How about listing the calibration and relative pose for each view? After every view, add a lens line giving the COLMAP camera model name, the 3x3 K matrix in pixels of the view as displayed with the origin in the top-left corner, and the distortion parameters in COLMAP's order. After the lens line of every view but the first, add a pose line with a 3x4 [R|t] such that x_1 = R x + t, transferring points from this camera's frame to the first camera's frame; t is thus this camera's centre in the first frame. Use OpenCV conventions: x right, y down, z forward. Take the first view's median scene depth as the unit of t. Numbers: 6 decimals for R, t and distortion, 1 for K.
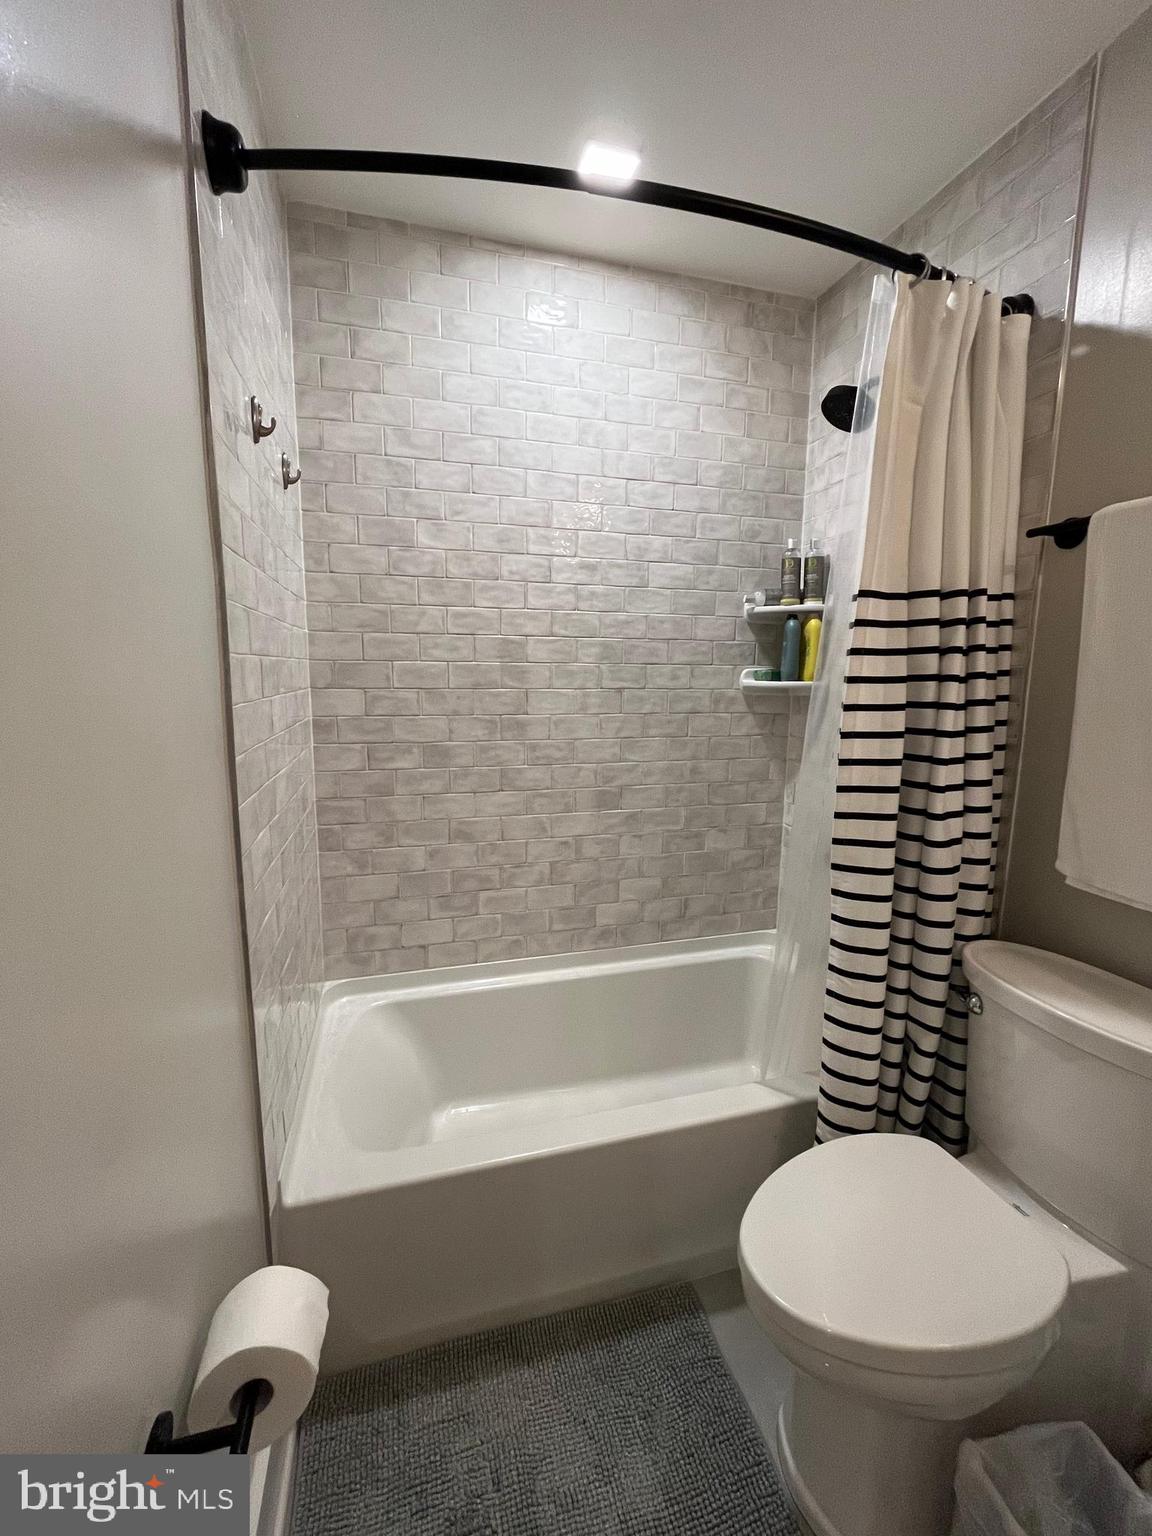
lens RADIAL K [[615.8, 0, 576.0], [0, 615.8, 768.0], [0, 0, 1]] dist [-0.003834, -0.000646]
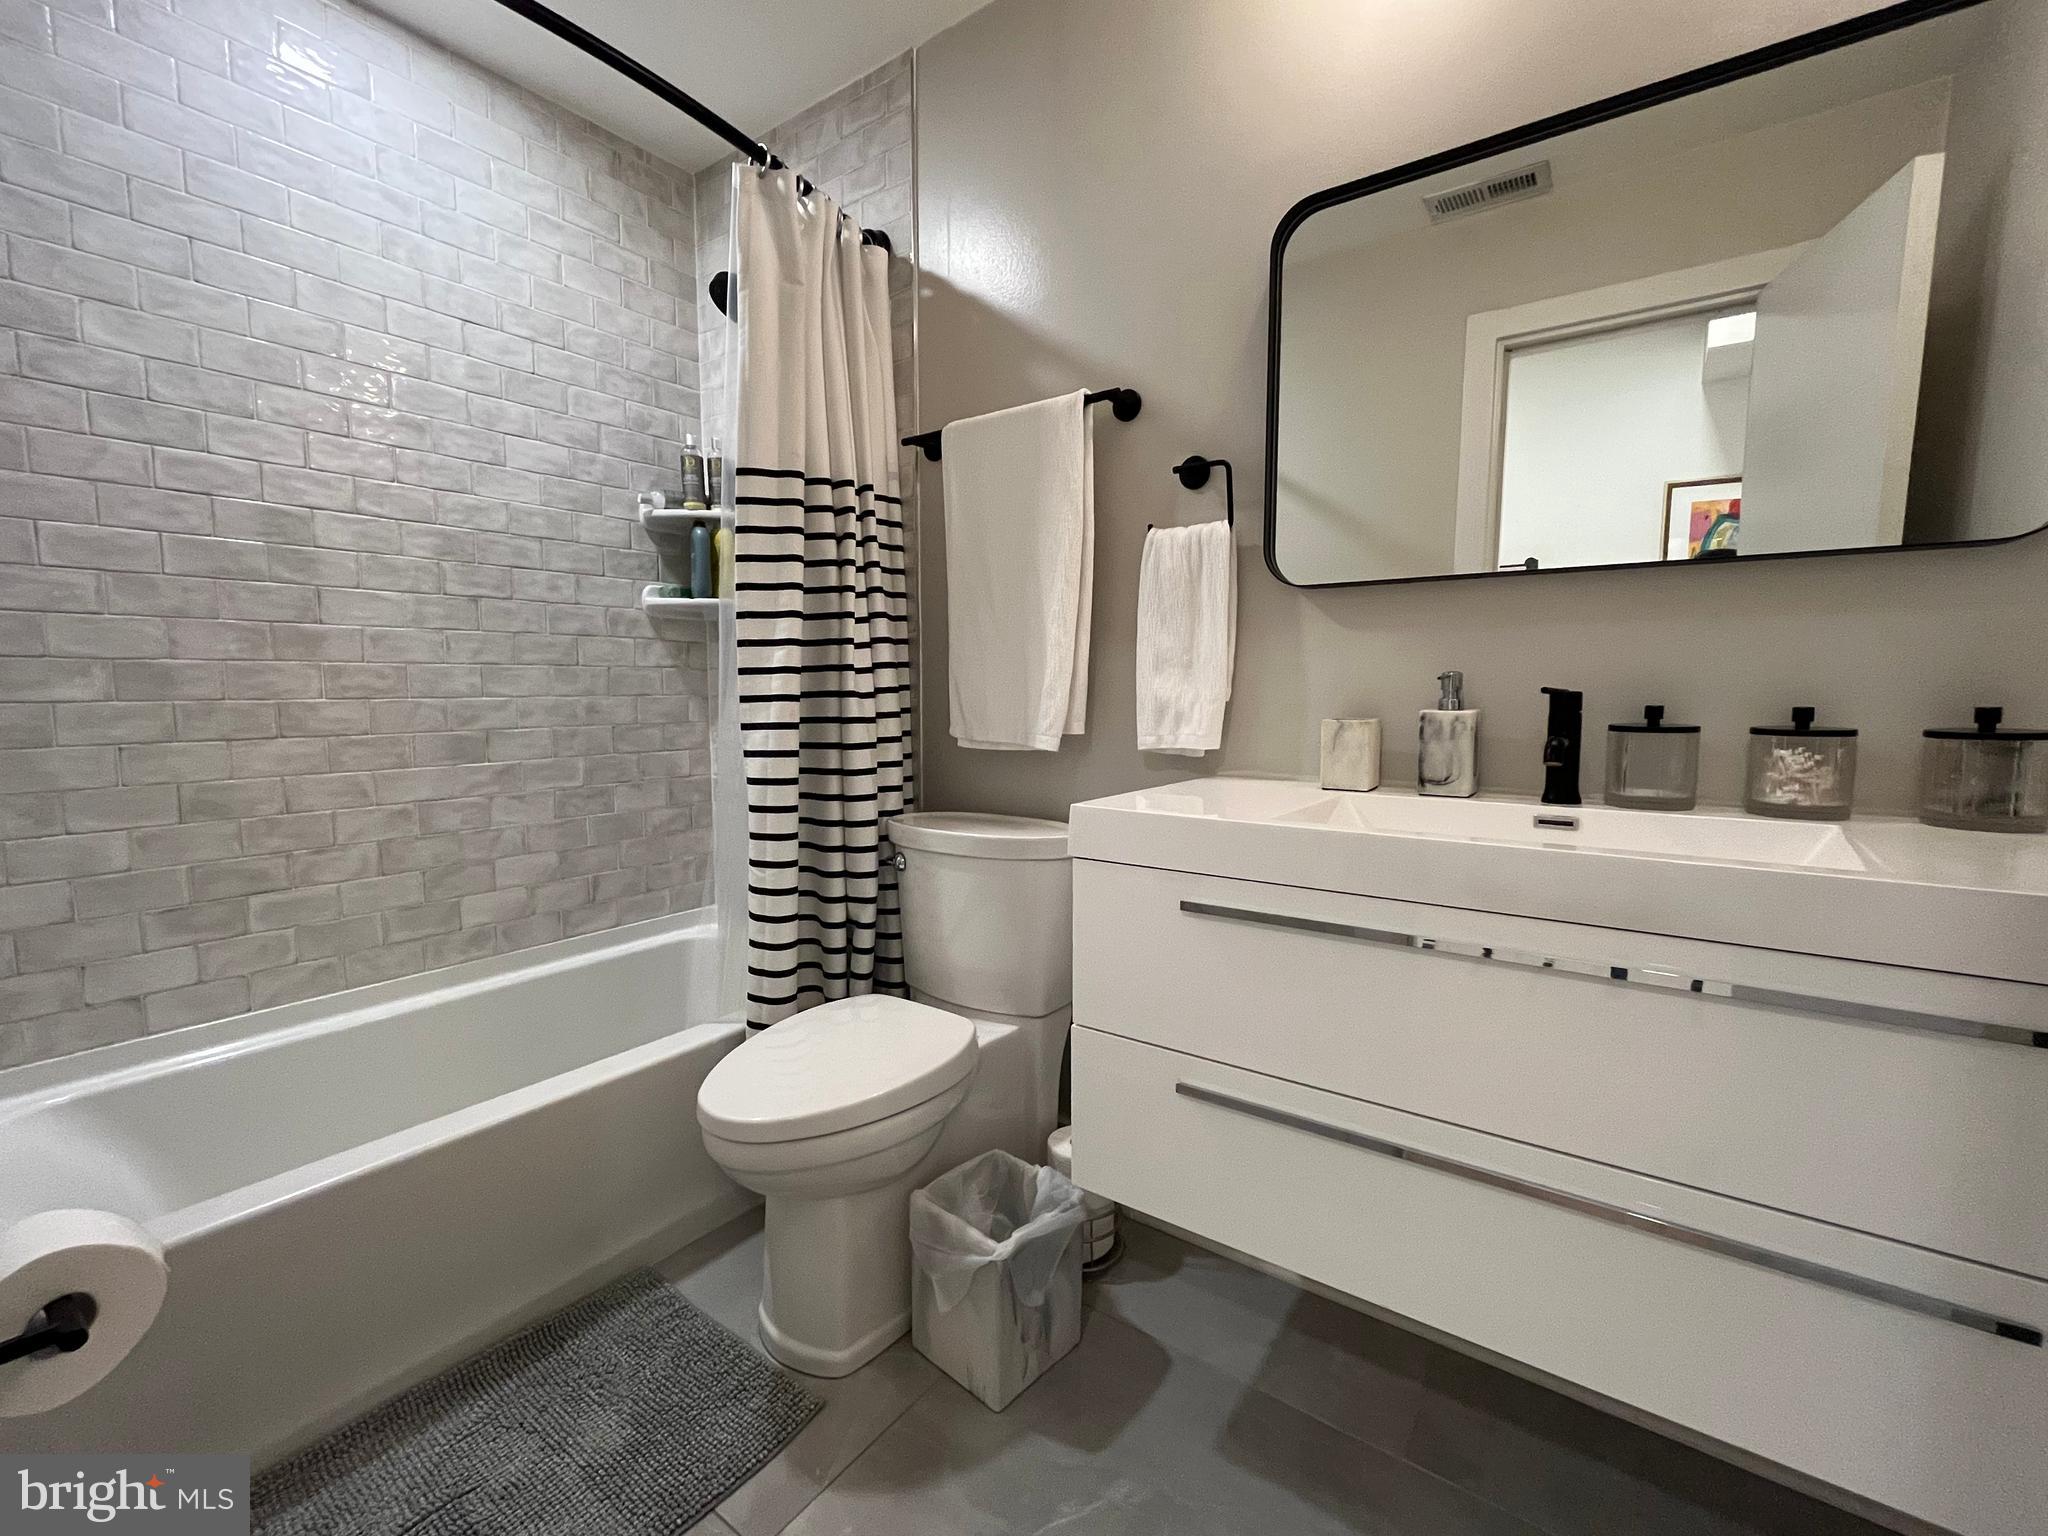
lens RADIAL K [[866.0, 0, 1006.9], [0, 866.0, 766.2], [0, 0, 1]] dist [-0.002391, -0.000706]
pose [[0.791245, -0.066603, 0.607861, -0.069795], [0.099913, 0.994773, -0.021059, 0.164751], [-0.603281, 0.077396, 0.793764, -0.204627]]
